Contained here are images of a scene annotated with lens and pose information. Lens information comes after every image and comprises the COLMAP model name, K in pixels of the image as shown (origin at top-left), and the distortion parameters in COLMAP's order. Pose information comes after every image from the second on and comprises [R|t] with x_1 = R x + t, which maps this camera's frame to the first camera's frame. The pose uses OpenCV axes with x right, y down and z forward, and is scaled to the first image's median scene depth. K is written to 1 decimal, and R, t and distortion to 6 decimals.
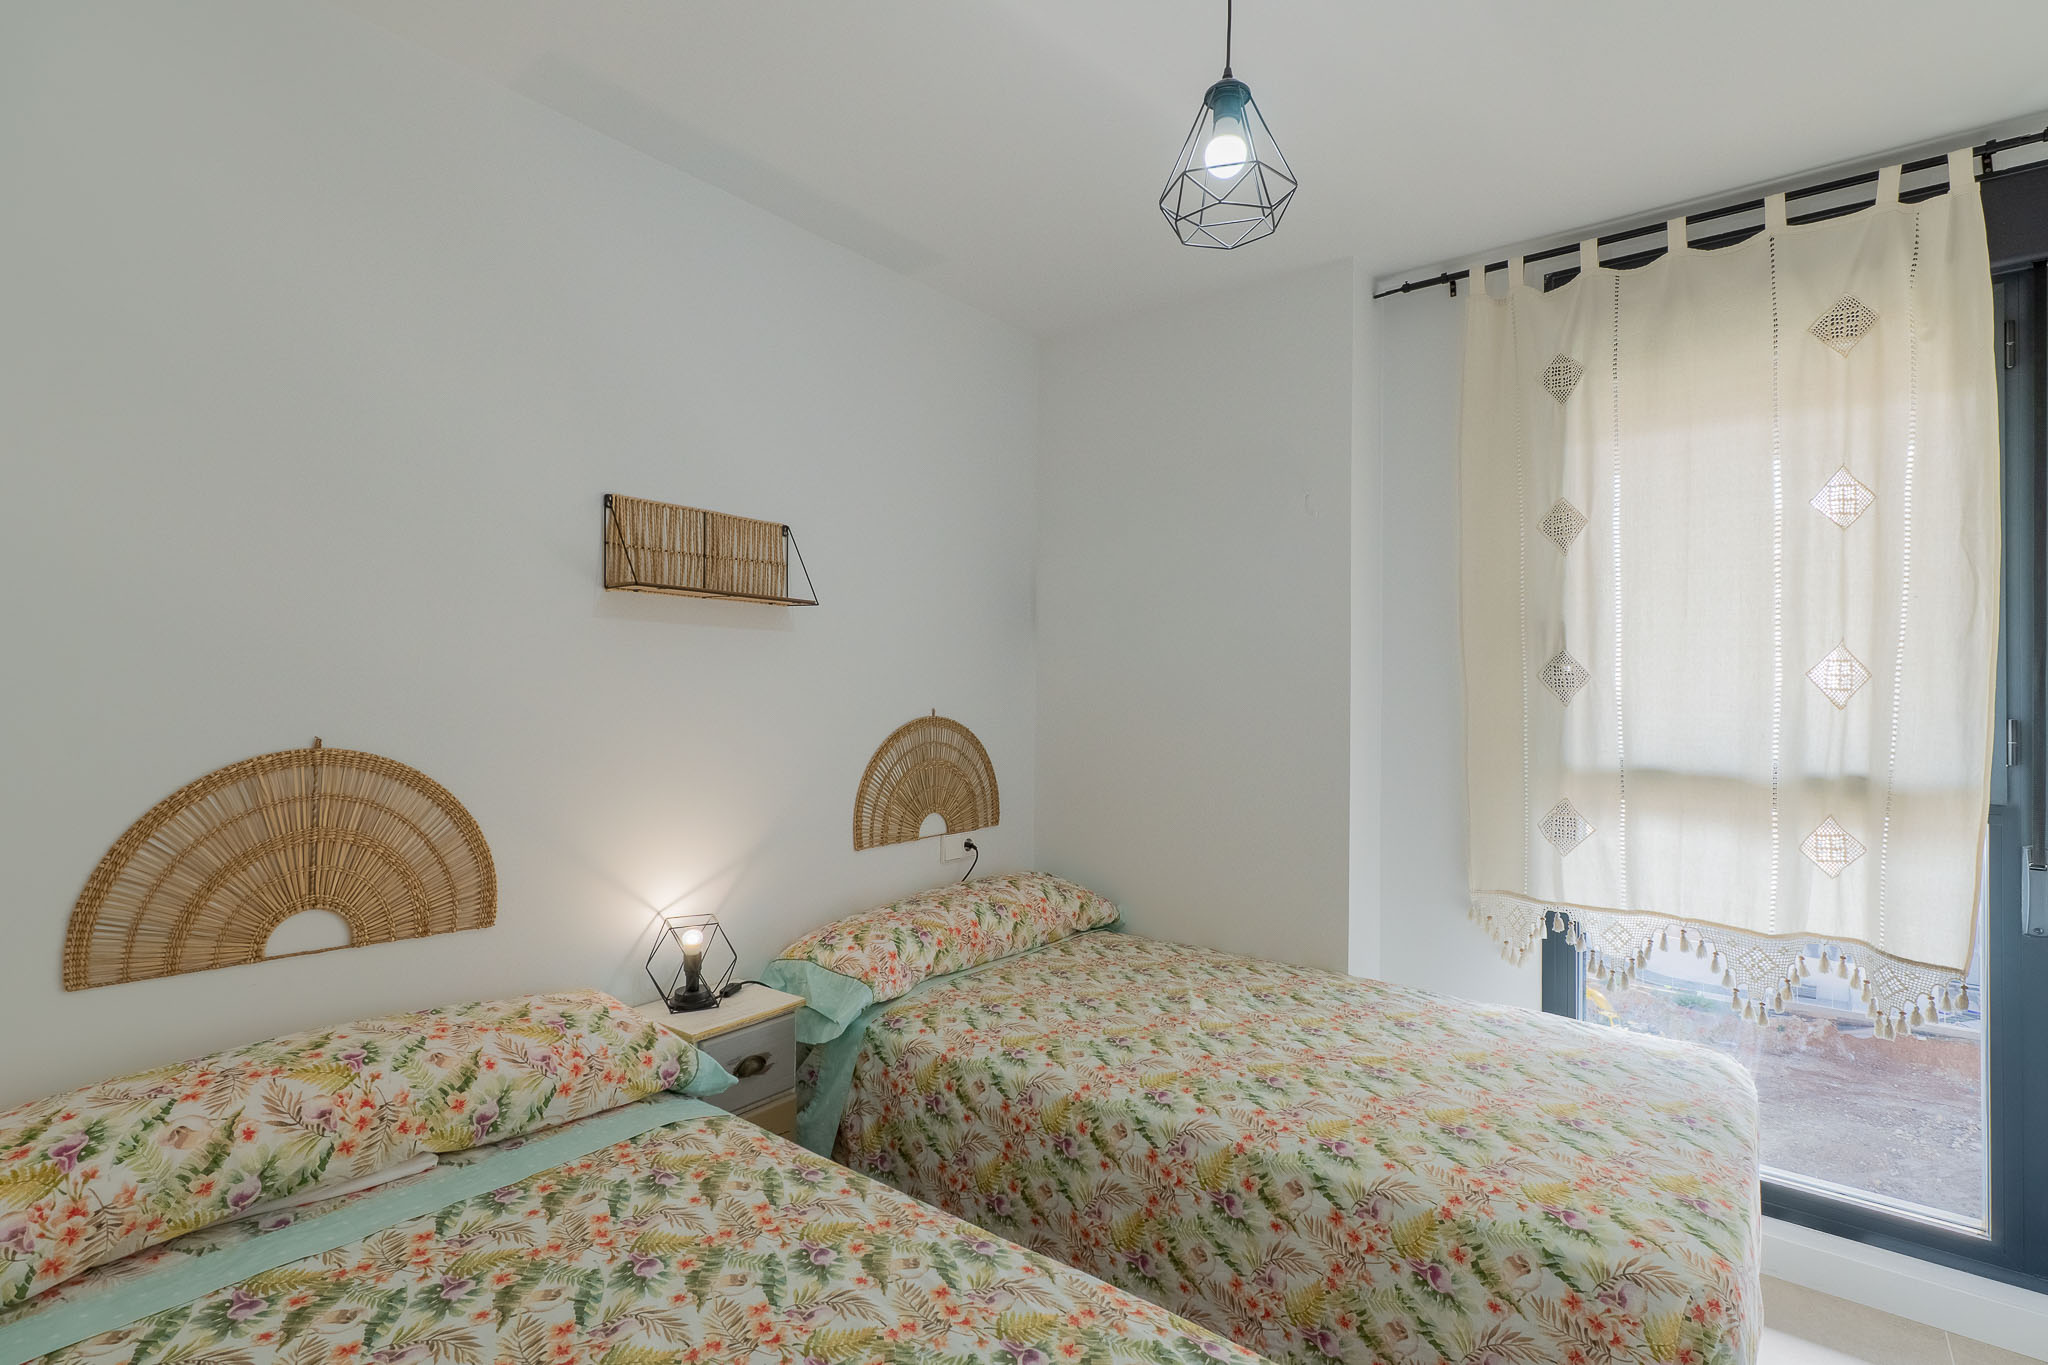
lens RADIAL K [[932.0, 0, 1020.7], [0, 932.0, 697.2], [0, 0, 1]] dist [-0.000747, -0.000443]
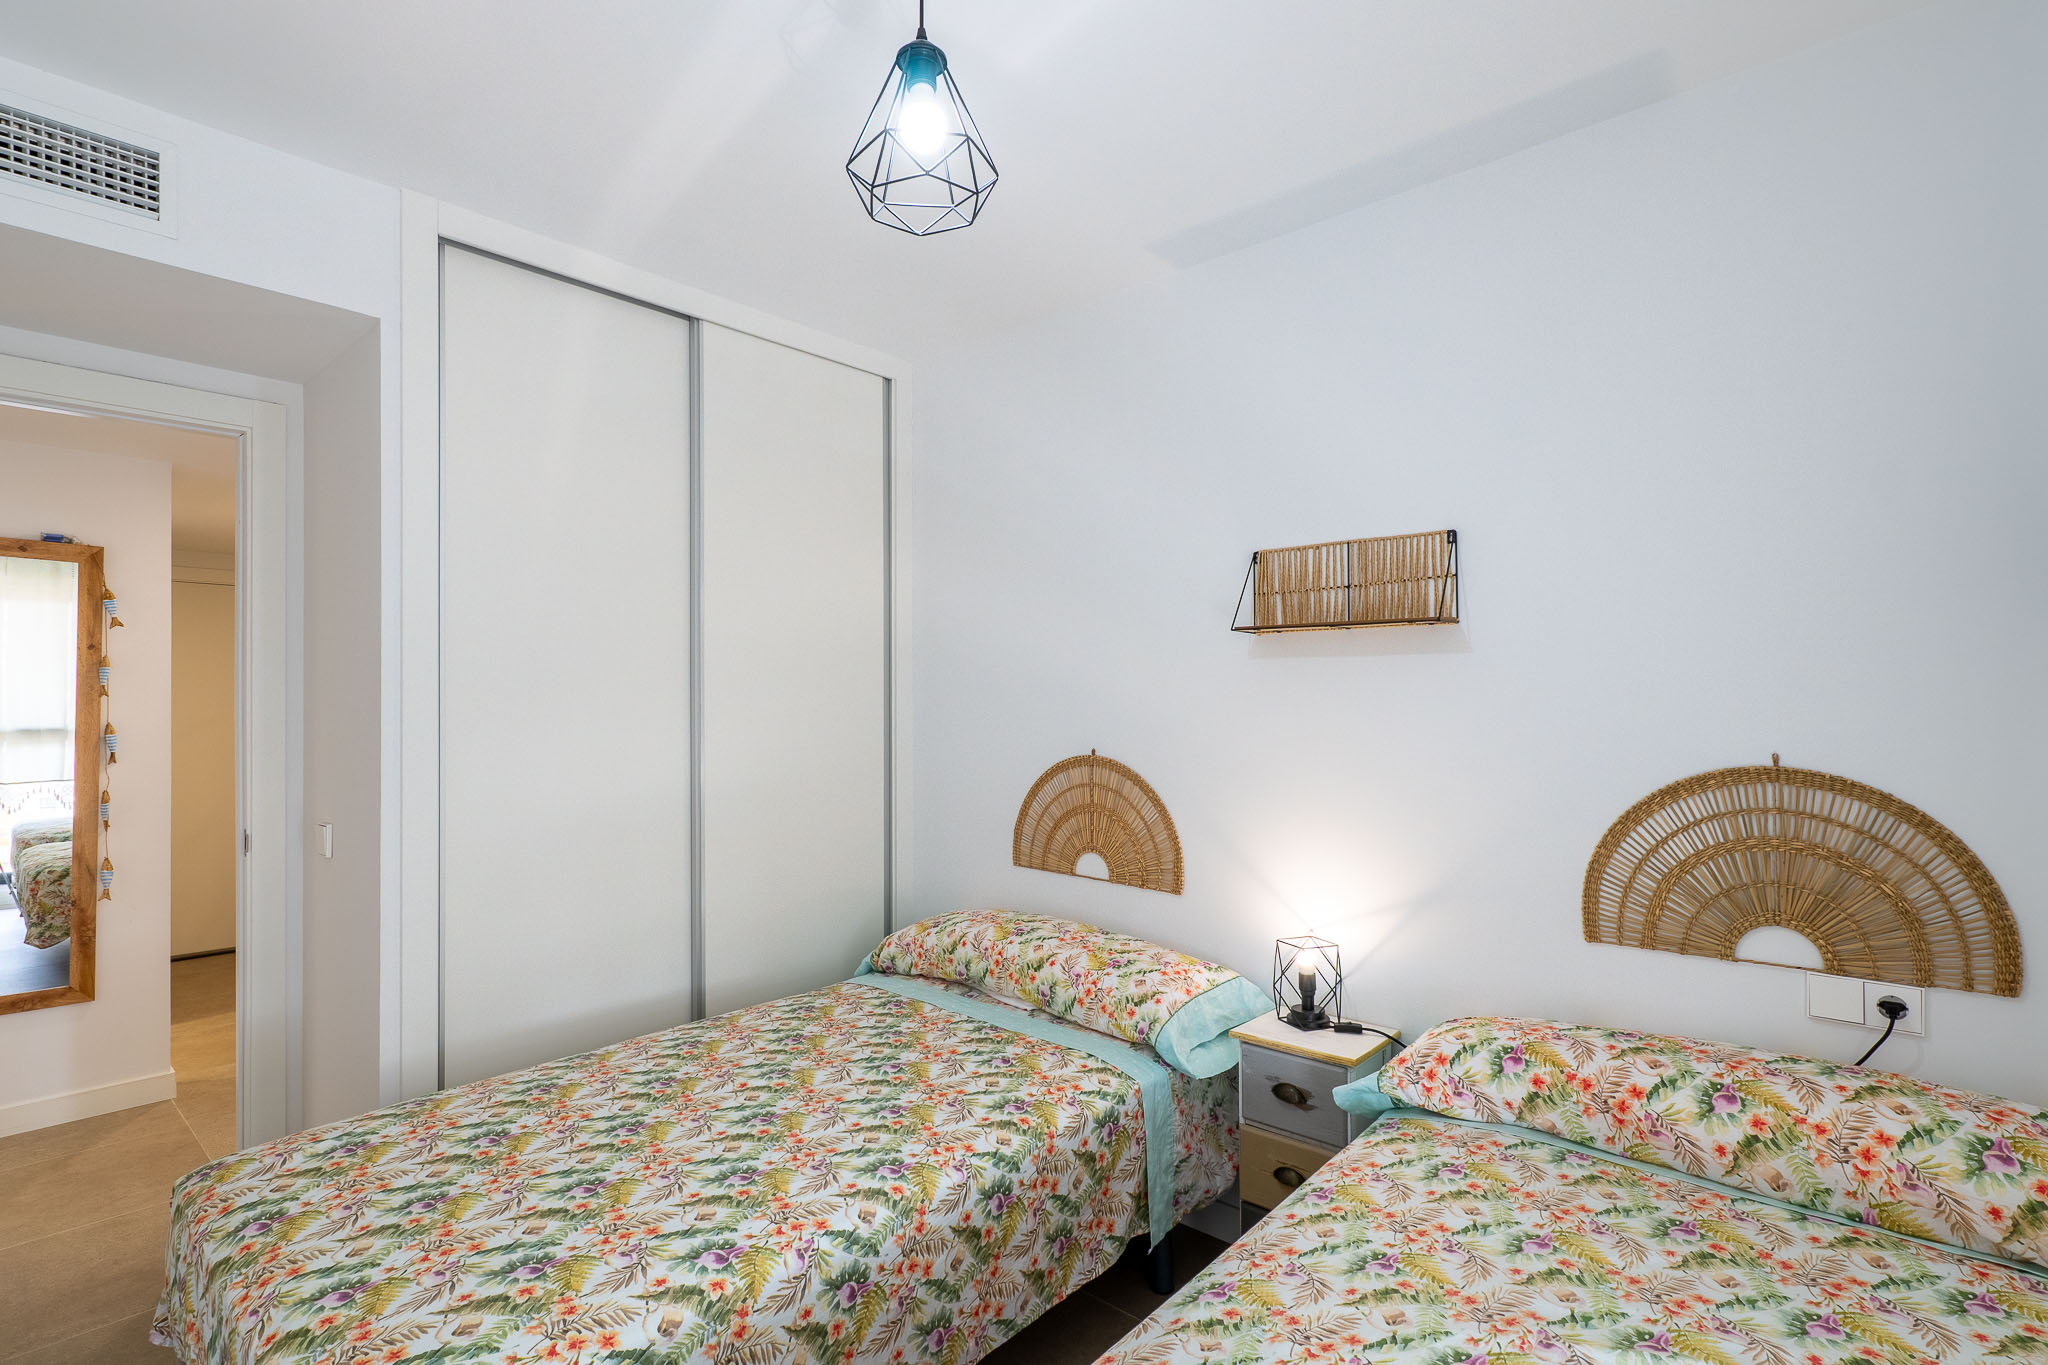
lens RADIAL K [[987.5, 0, 1014.1], [0, 987.5, 719.5], [0, 0, 1]] dist [0.000874, -0.000054]
pose [[-0.049023, 0.015941, -0.998670, 0.802133], [0.002325, 0.999872, 0.015847, -0.029584], [0.998795, -0.001545, -0.049054, 0.760430]]
